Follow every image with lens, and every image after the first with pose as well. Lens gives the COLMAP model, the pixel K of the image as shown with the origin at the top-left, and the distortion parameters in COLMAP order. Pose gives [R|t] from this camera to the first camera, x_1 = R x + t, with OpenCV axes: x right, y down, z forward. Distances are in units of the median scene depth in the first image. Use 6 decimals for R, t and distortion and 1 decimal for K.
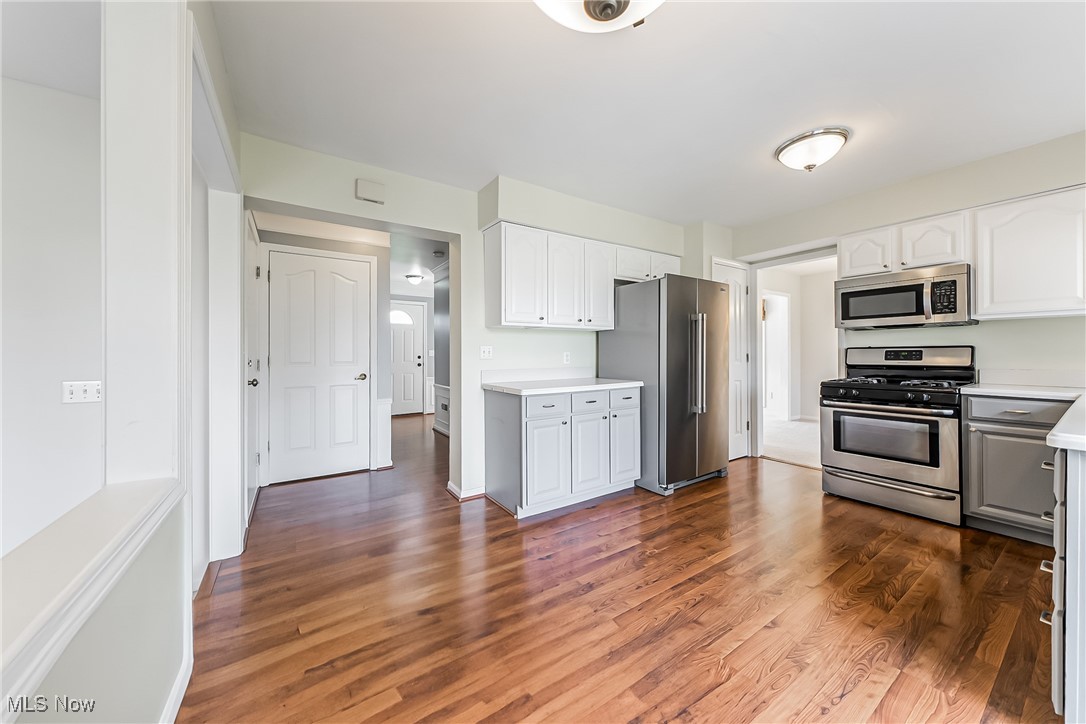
lens RADIAL K [[375.2, 0, 534.0], [0, 375.2, 352.8], [0, 0, 1]] dist [-0.004470, 0.000067]
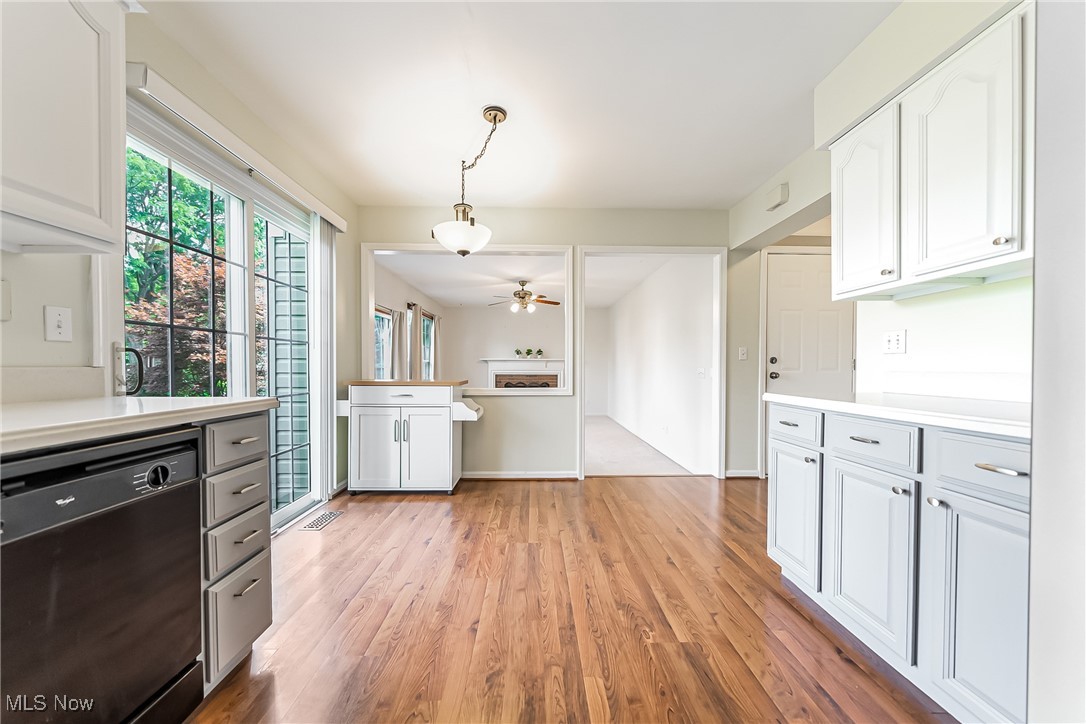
lens RADIAL K [[375.2, 0, 544.3], [0, 375.2, 371.4], [0, 0, 1]] dist [-0.004470, 0.000067]
pose [[-0.510088, 0.014583, -0.859999, 0.776051], [0.000025, 0.999857, 0.016940, 0.041106], [0.860122, 0.008619, -0.510015, 0.936904]]
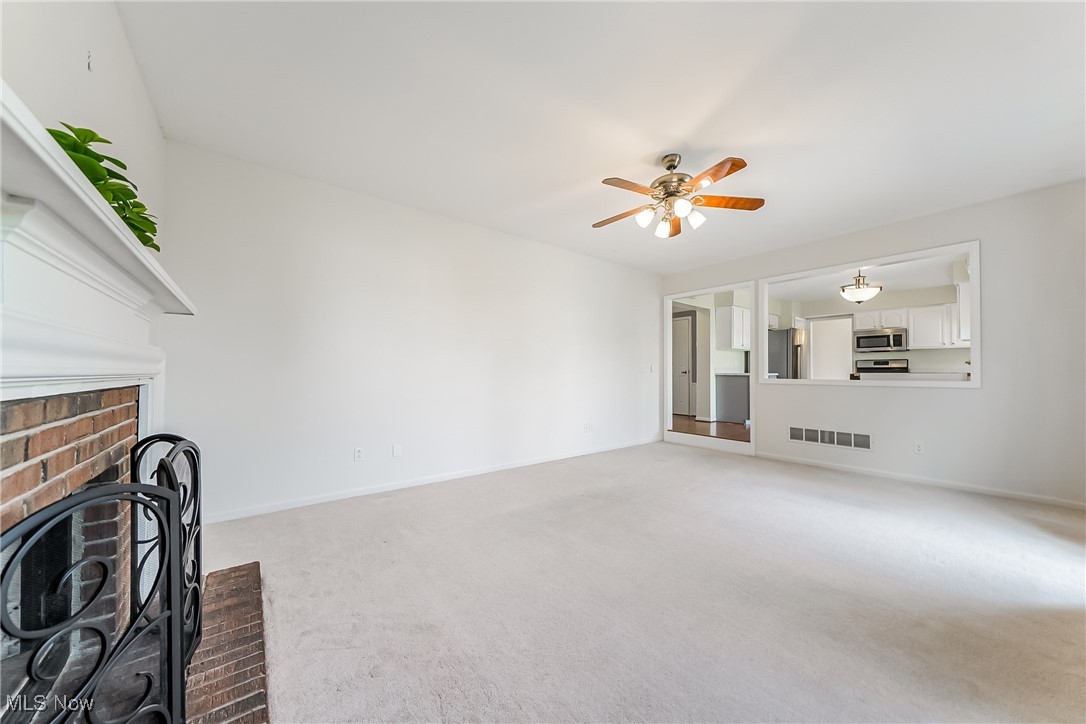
lens RADIAL K [[375.2, 0, 537.4], [0, 375.2, 368.2], [0, 0, 1]] dist [-0.004470, 0.000067]
pose [[0.996013, 0.005645, 0.089030, -1.712164], [-0.004918, 0.999953, -0.008381, 0.084178], [-0.089074, 0.007910, 0.995994, -1.437141]]
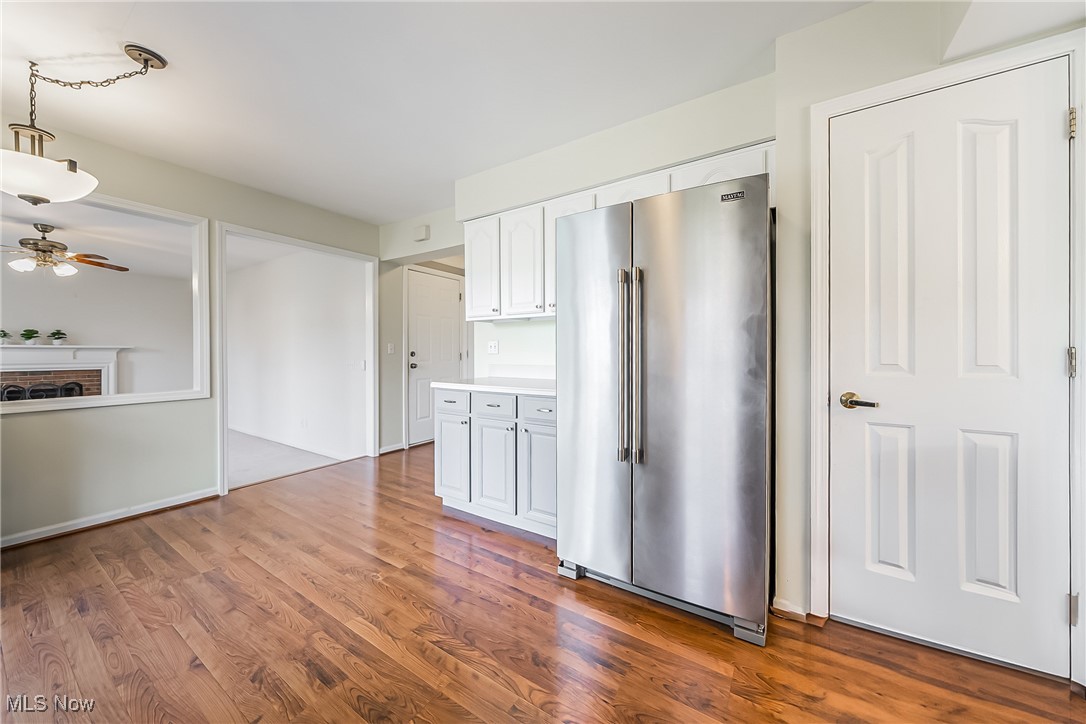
lens RADIAL K [[375.2, 0, 545.1], [0, 375.2, 354.4], [0, 0, 1]] dist [-0.004470, 0.000067]
pose [[0.423332, 0.009435, -0.905925, 0.998868], [-0.001649, 0.999952, 0.009644, 0.009247], [0.905973, -0.002589, 0.423327, 0.785818]]
